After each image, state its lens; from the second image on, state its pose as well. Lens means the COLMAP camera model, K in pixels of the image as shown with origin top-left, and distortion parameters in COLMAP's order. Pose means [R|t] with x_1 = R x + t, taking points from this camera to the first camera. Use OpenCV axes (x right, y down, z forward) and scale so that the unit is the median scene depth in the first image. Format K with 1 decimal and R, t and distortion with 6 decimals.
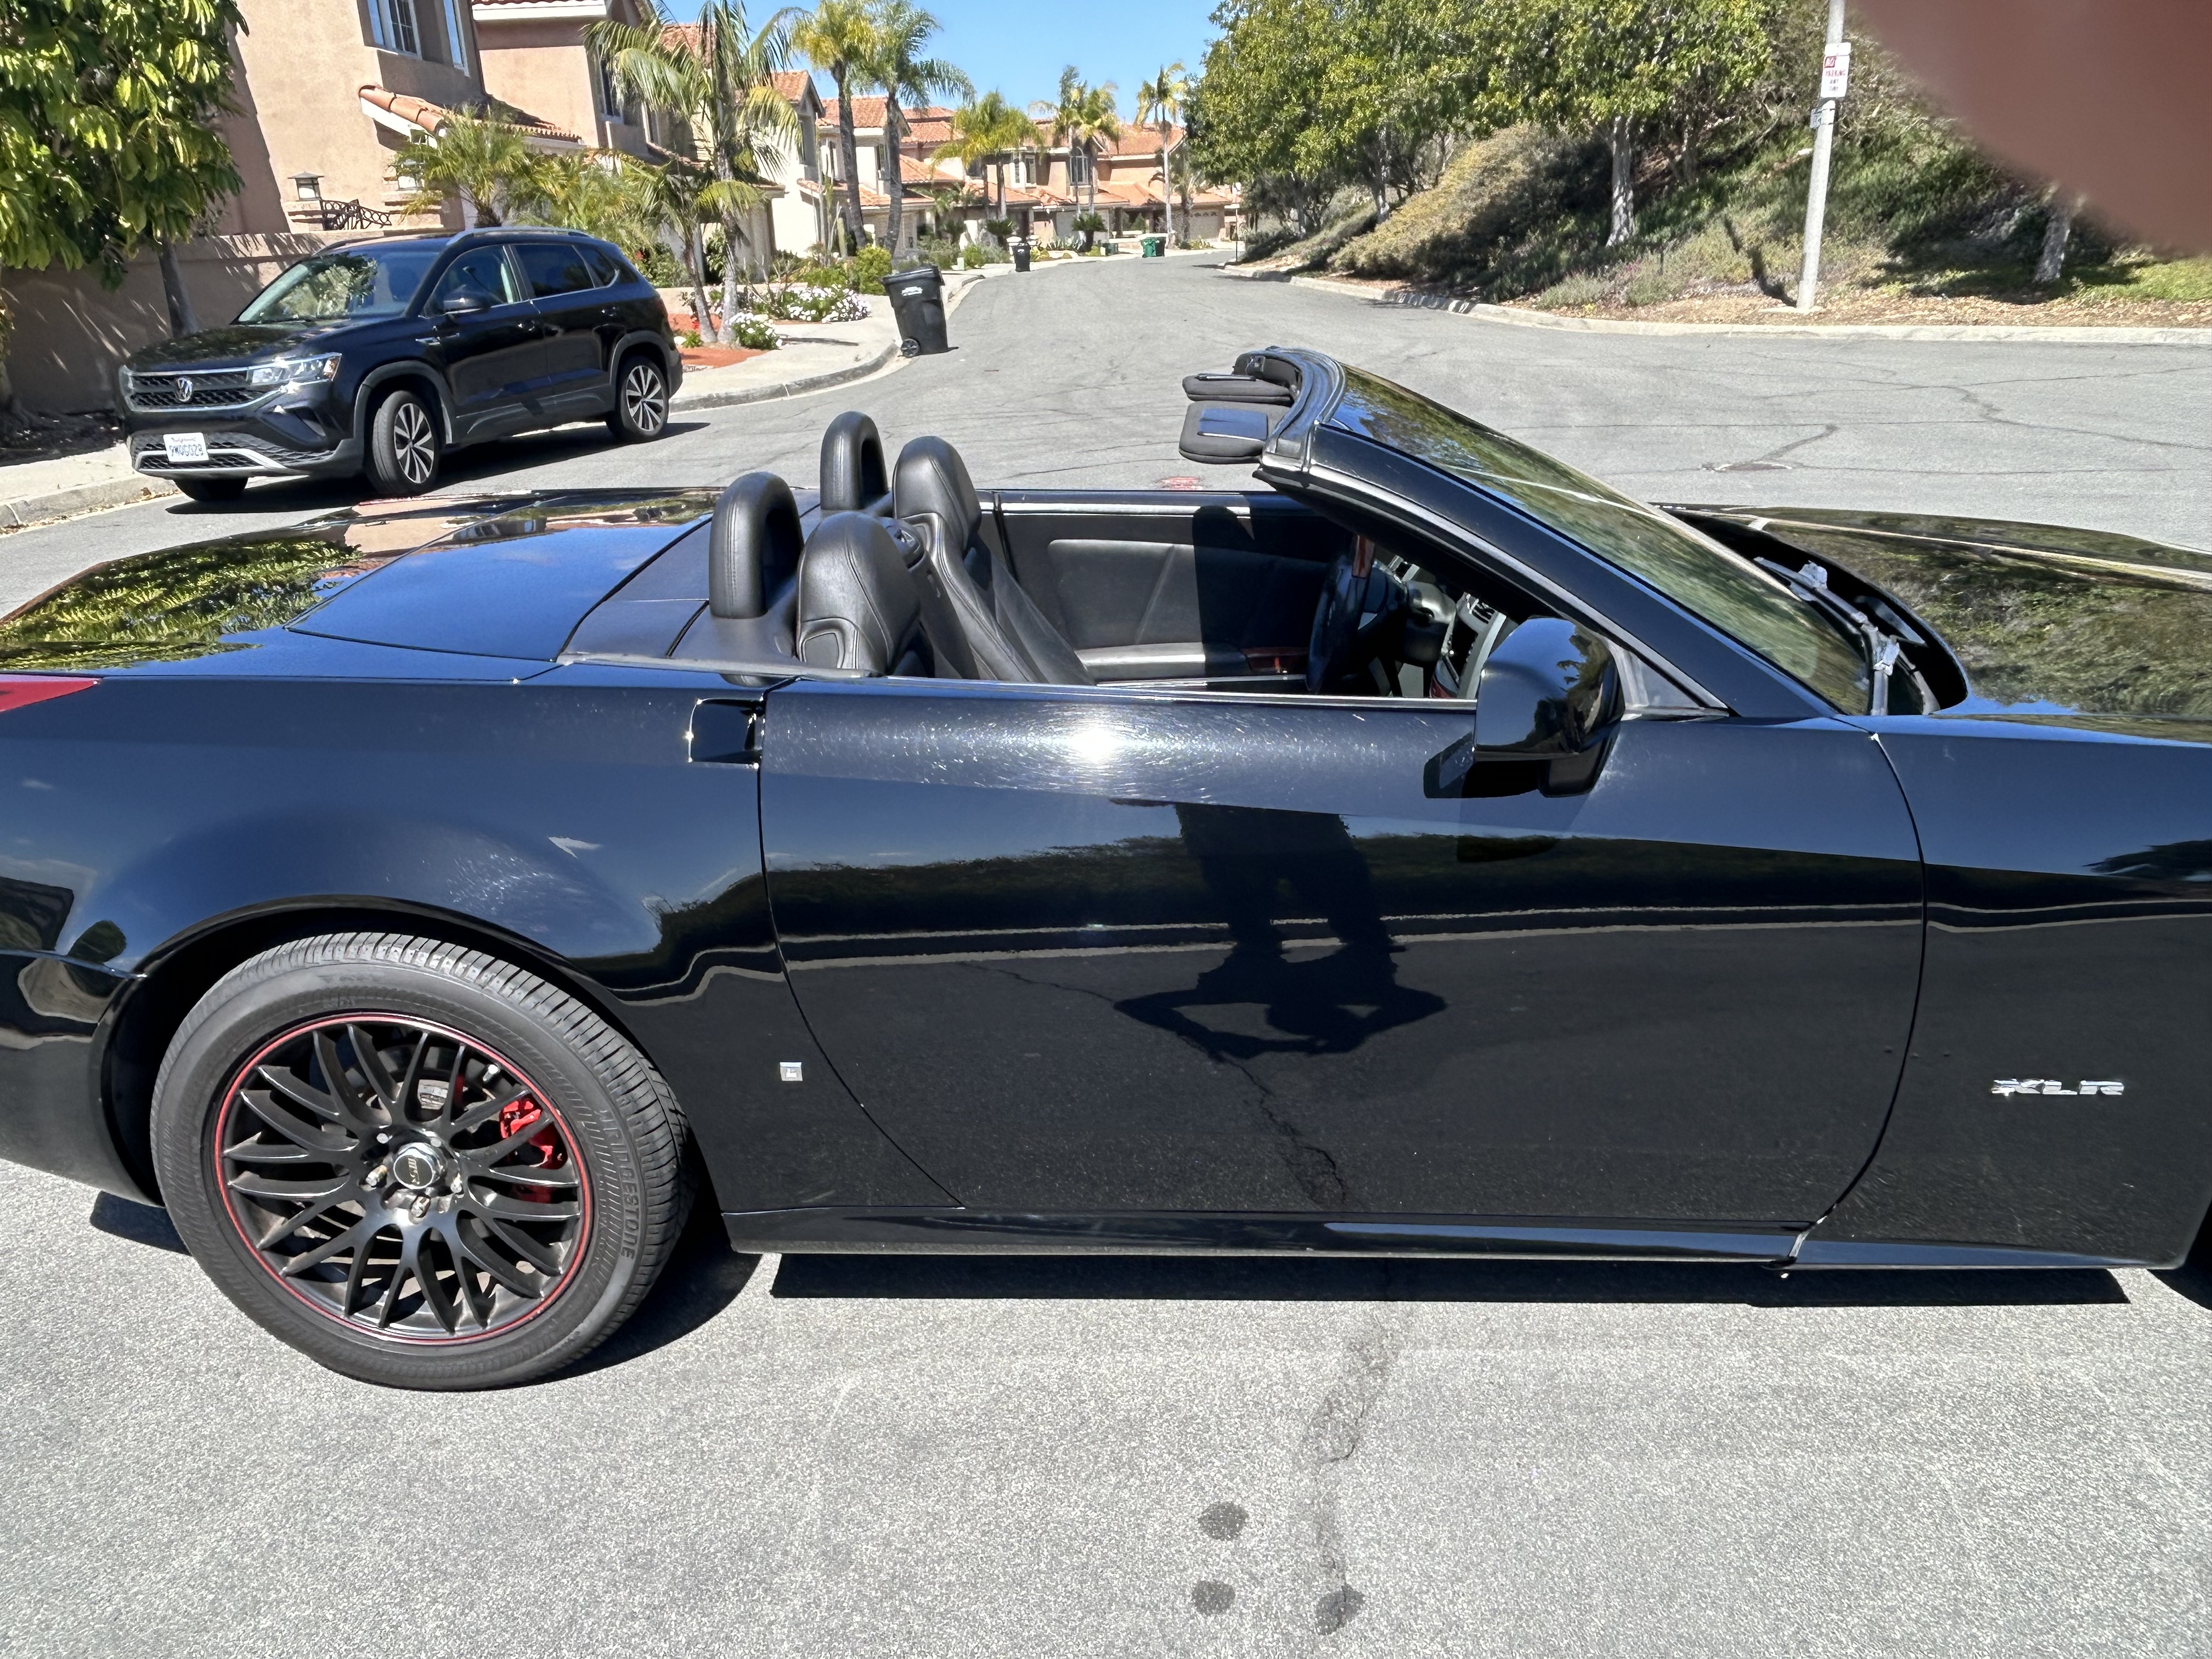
lens RADIAL K [[1597.5, 0, 1104.7], [0, 1597.5, 827.7], [0, 0, 1]] dist [-0.008002, 0.000112]
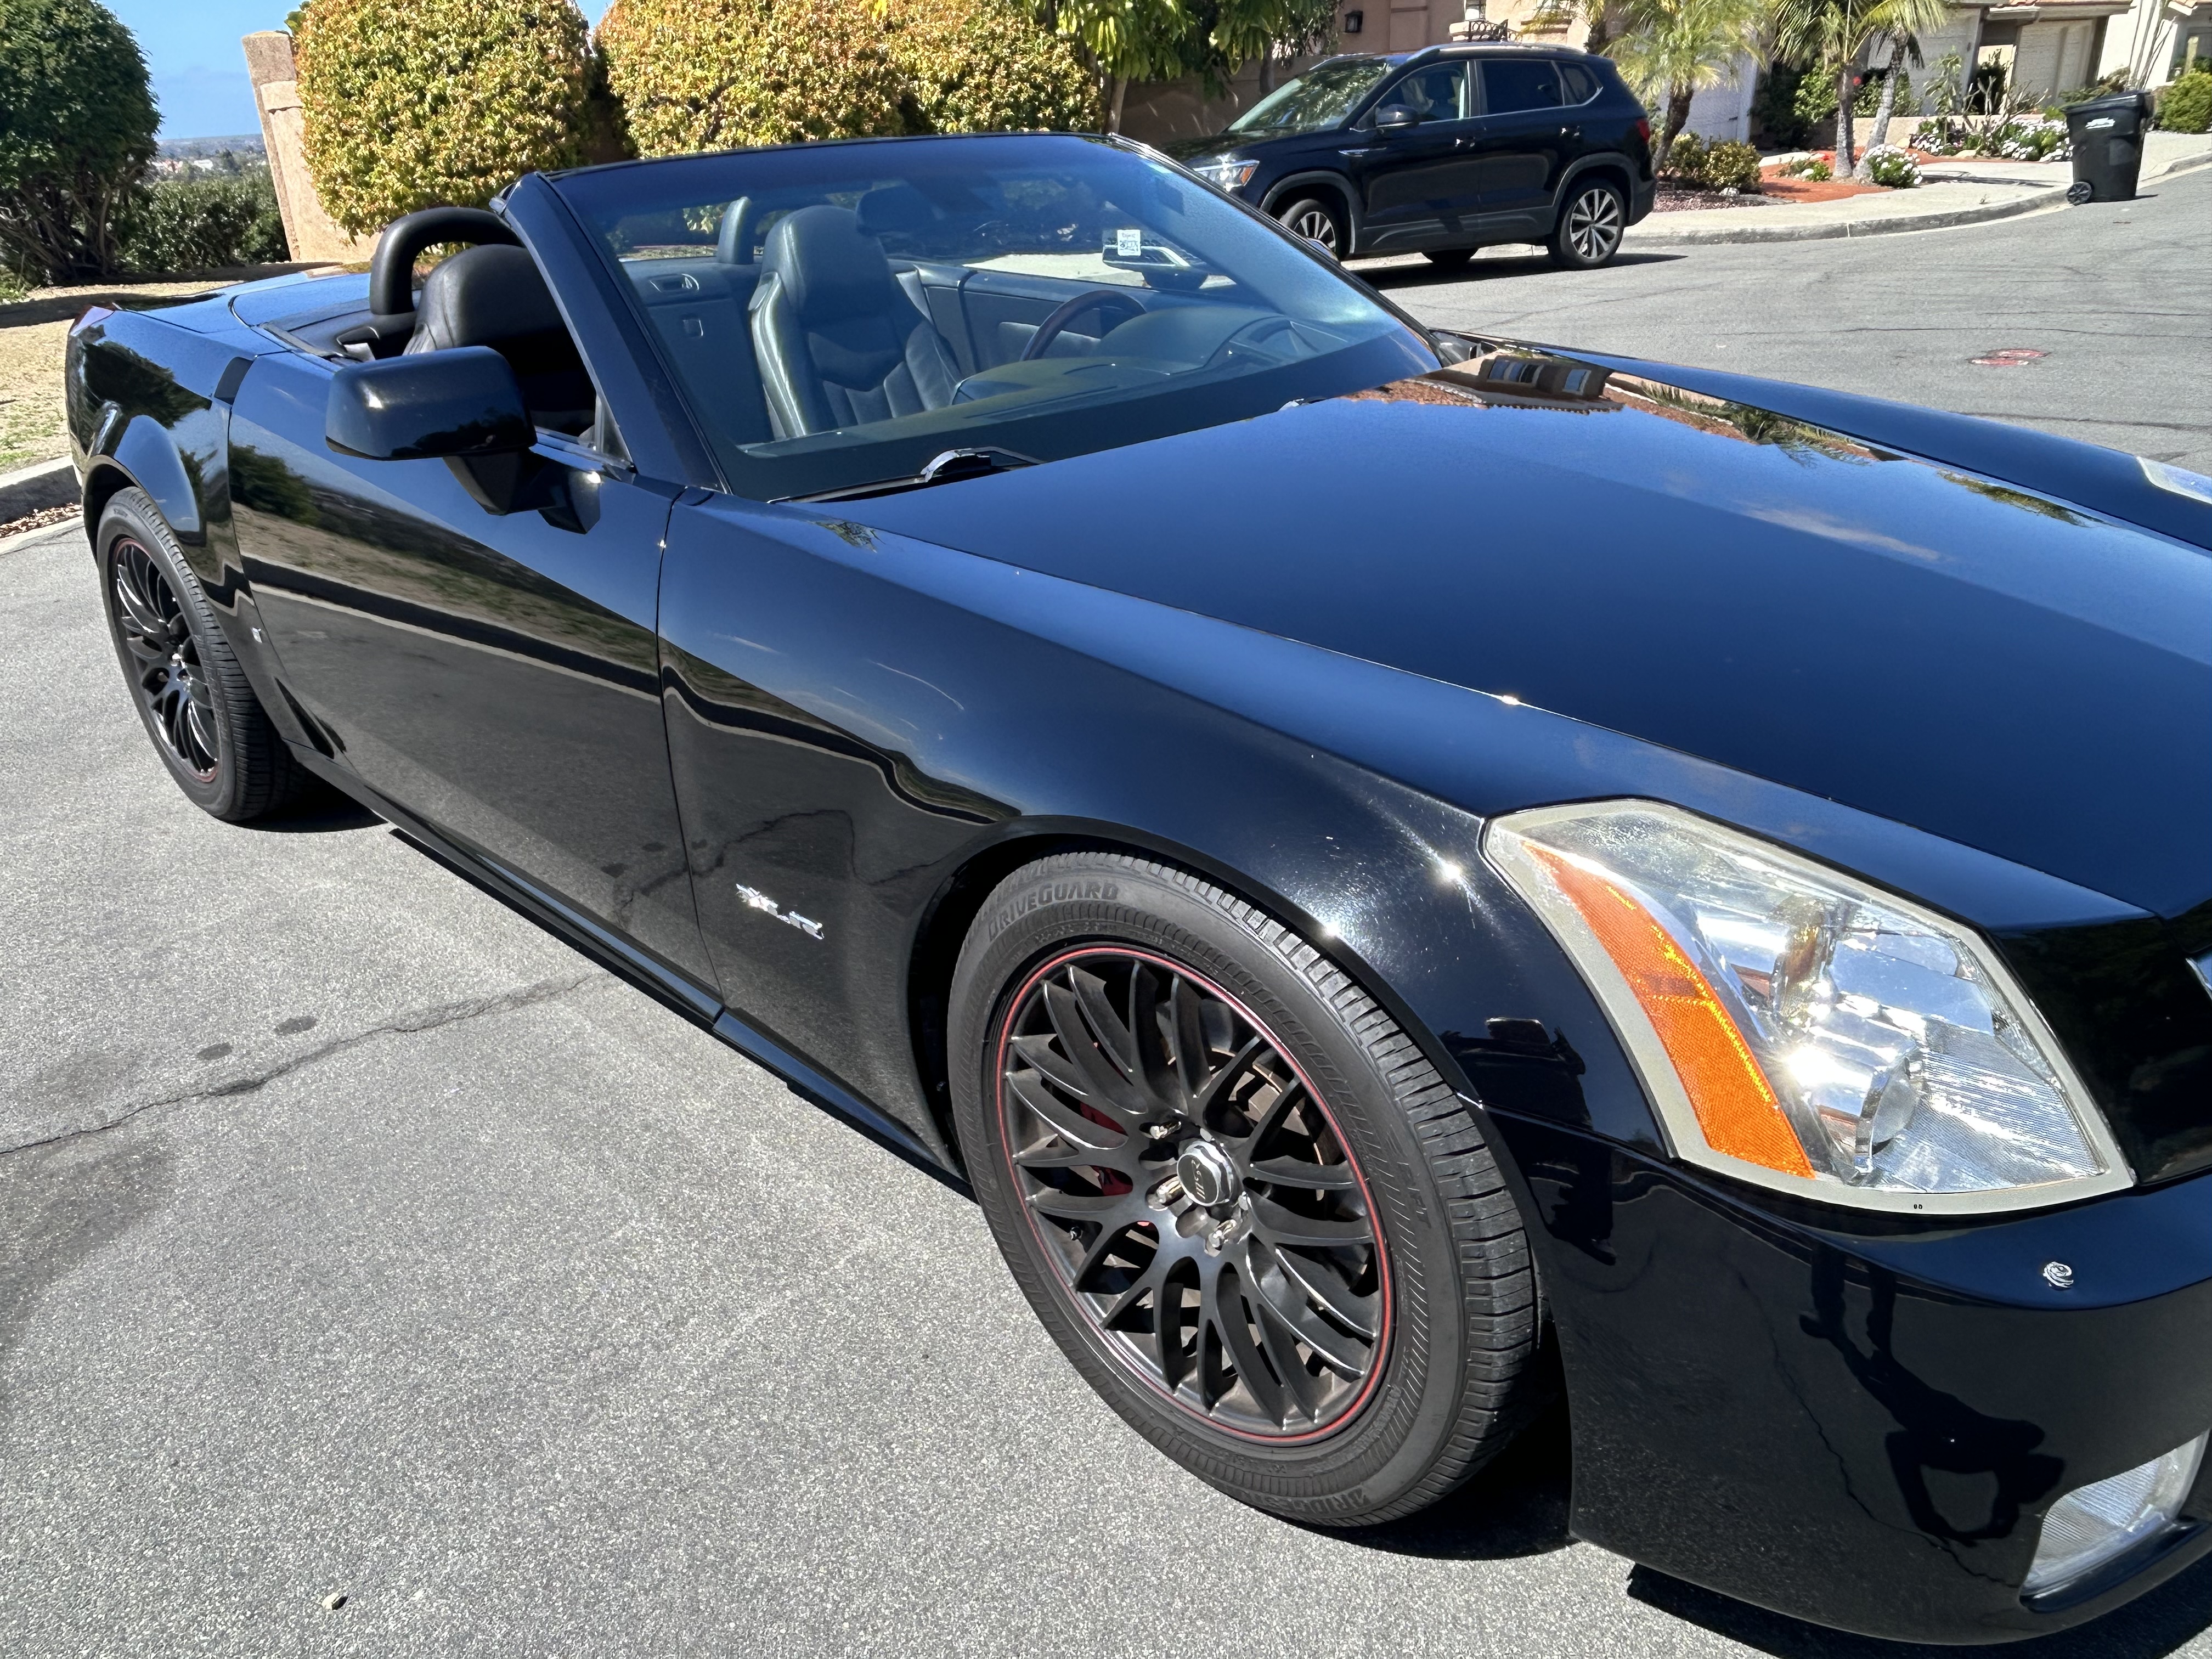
lens RADIAL K [[1597.5, 0, 1100.8], [0, 1597.5, 833.8], [0, 0, 1]] dist [-0.008002, 0.000112]
pose [[0.759055, 0.278501, -0.588449, 0.159644], [-0.220598, 0.960436, 0.170001, -0.010408], [0.612513, 0.000771, 0.790460, 0.045342]]
